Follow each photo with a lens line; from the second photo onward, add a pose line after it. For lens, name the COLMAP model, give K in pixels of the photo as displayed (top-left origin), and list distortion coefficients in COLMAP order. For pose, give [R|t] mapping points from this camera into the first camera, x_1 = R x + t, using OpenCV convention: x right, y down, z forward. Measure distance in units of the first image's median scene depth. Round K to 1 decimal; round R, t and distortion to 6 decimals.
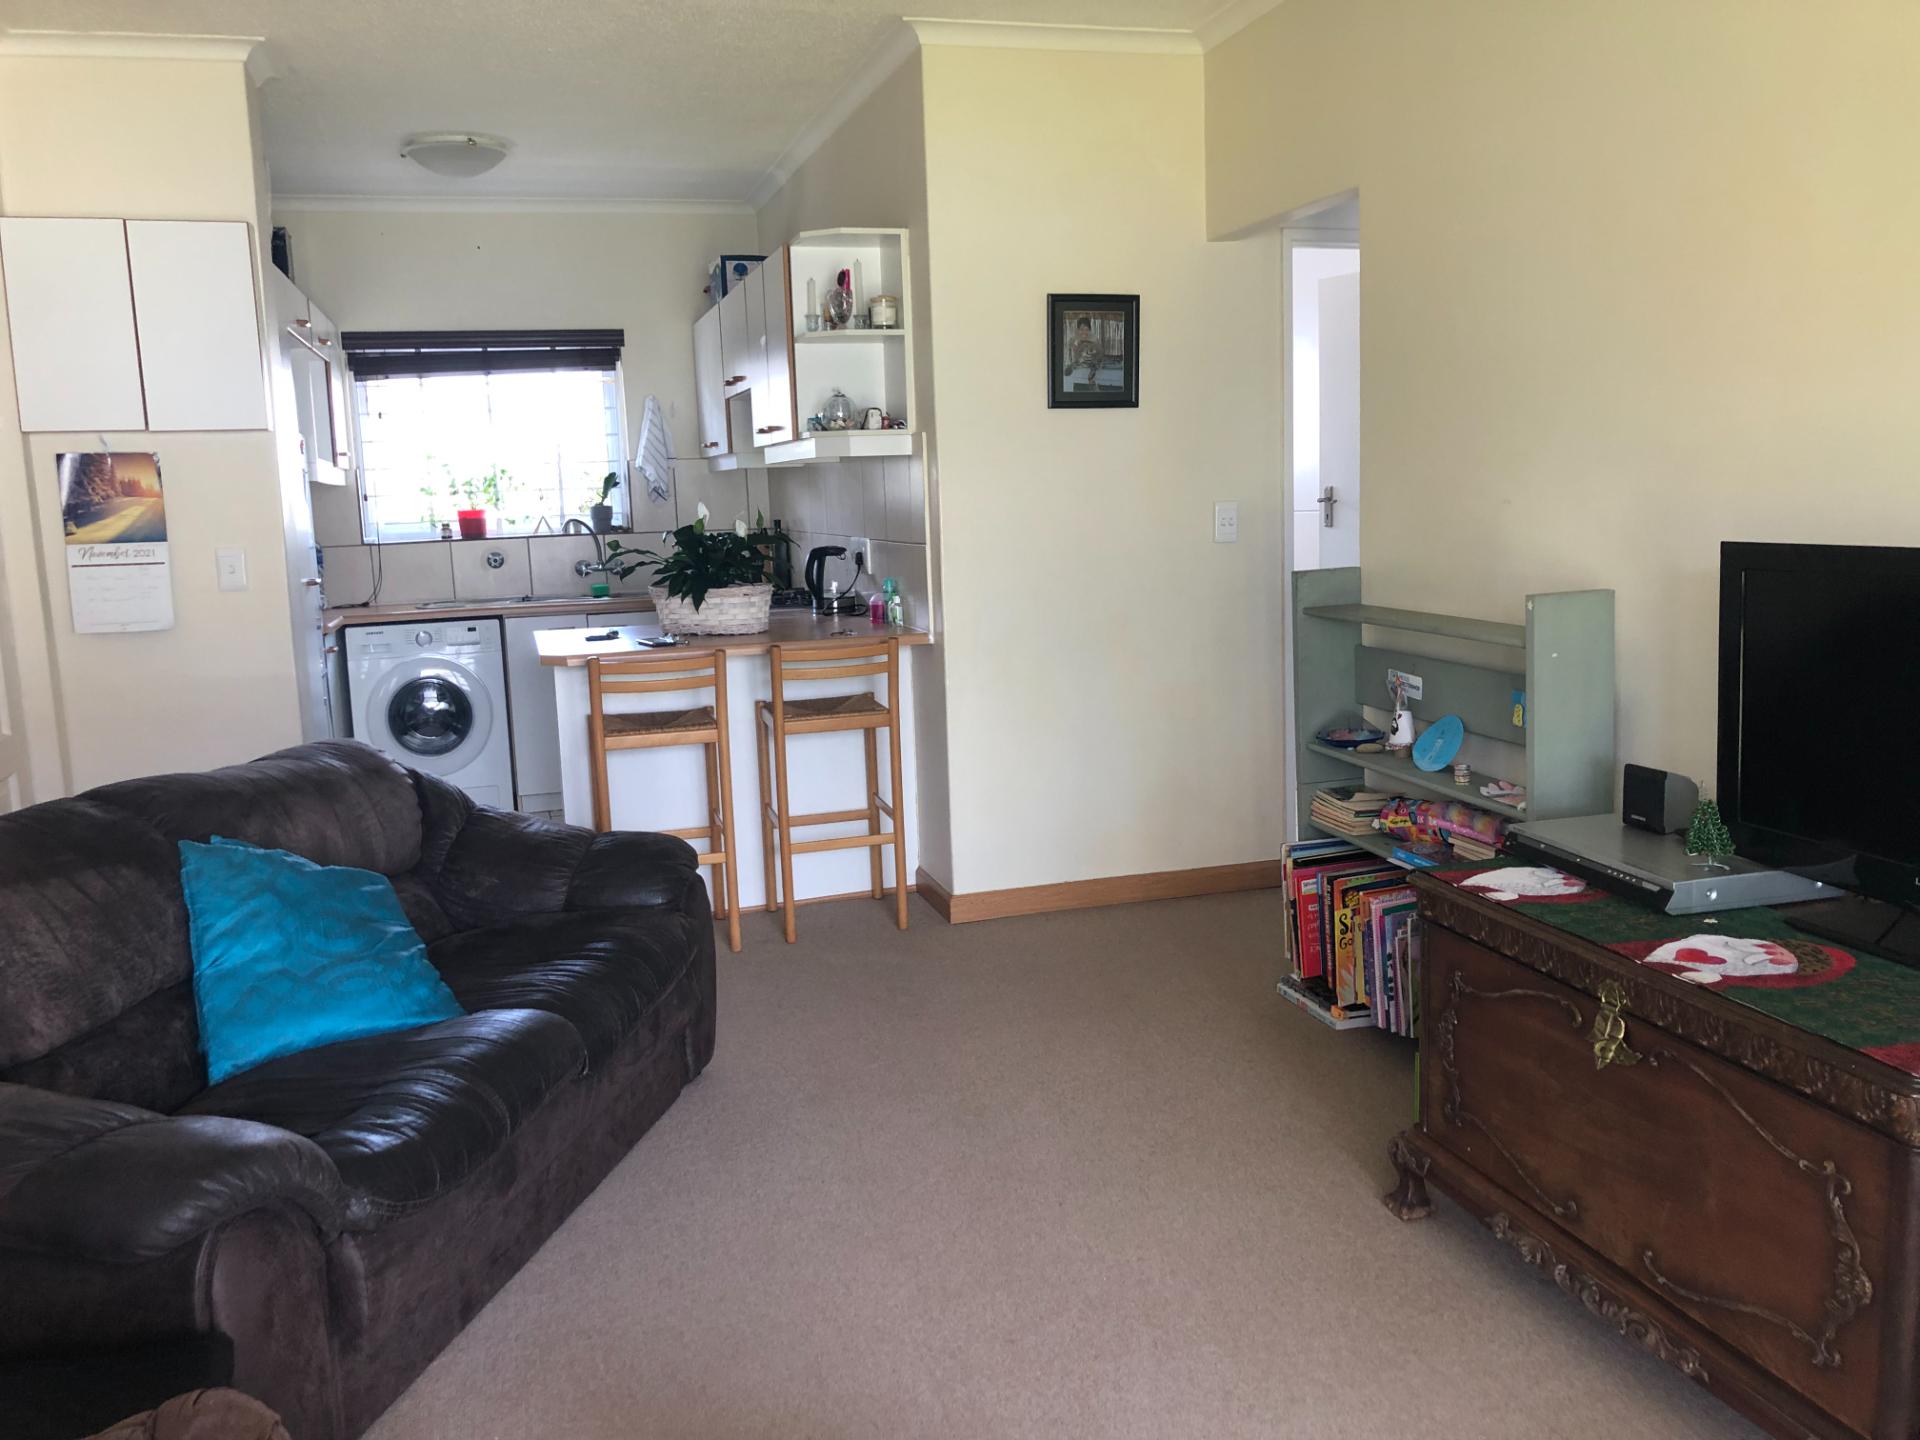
lens RADIAL K [[1582.5, 0, 960.9], [0, 1582.5, 710.9], [0, 0, 1]] dist [0.053658, -0.011590]
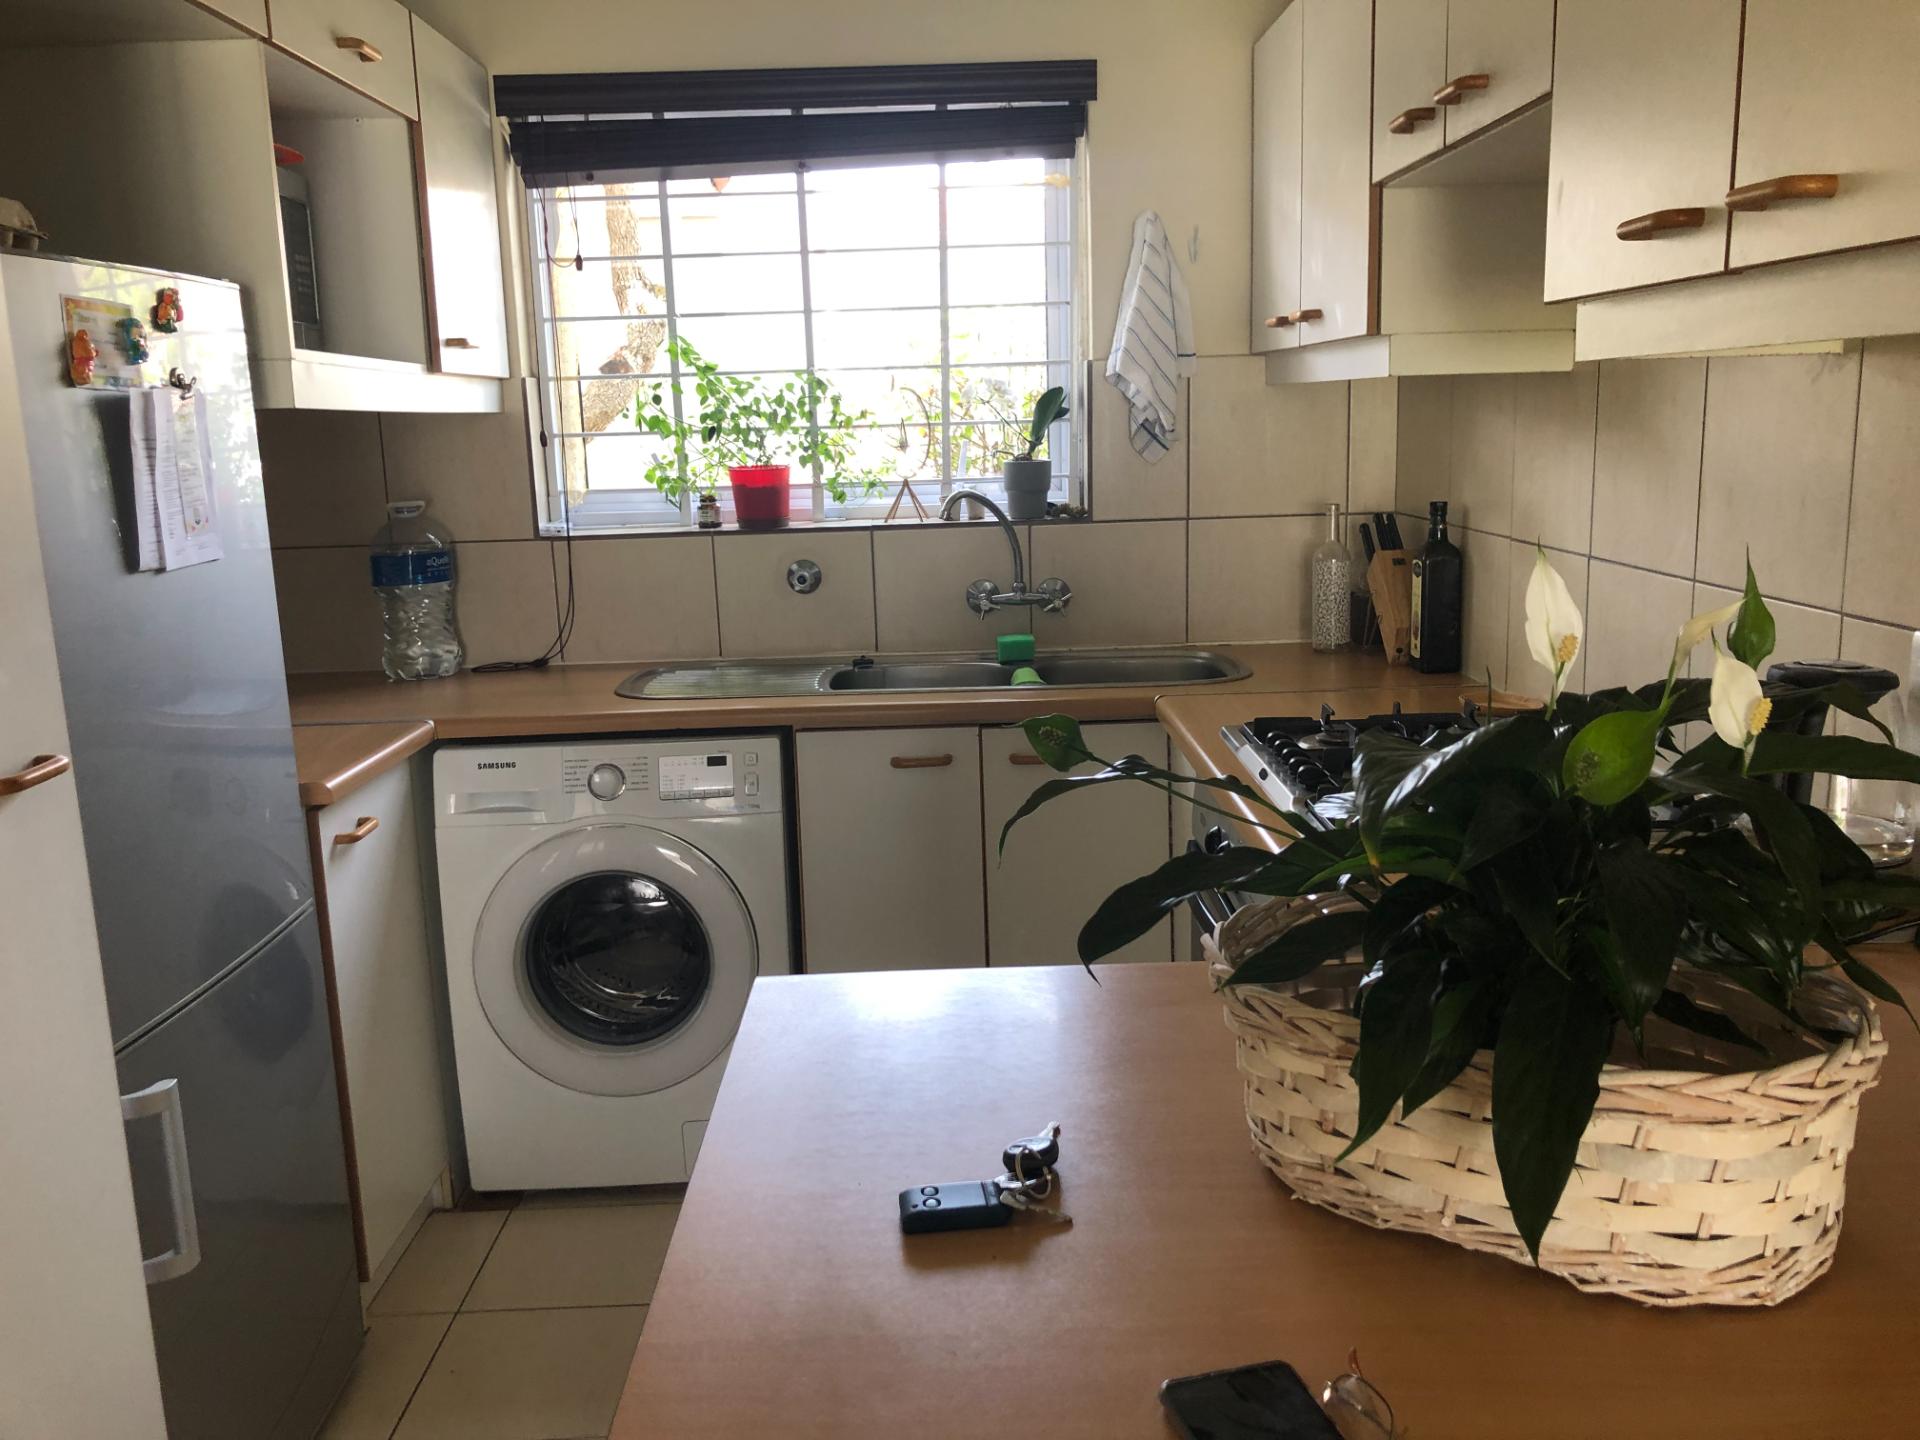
lens RADIAL K [[1582.5, 0, 962.9], [0, 1582.5, 722.5], [0, 0, 1]] dist [0.053658, -0.011590]
pose [[0.965152, 0.059537, -0.254826, -0.124882], [-0.044214, 0.996876, 0.065449, -0.083955], [0.257927, -0.051901, 0.964769, 0.555916]]
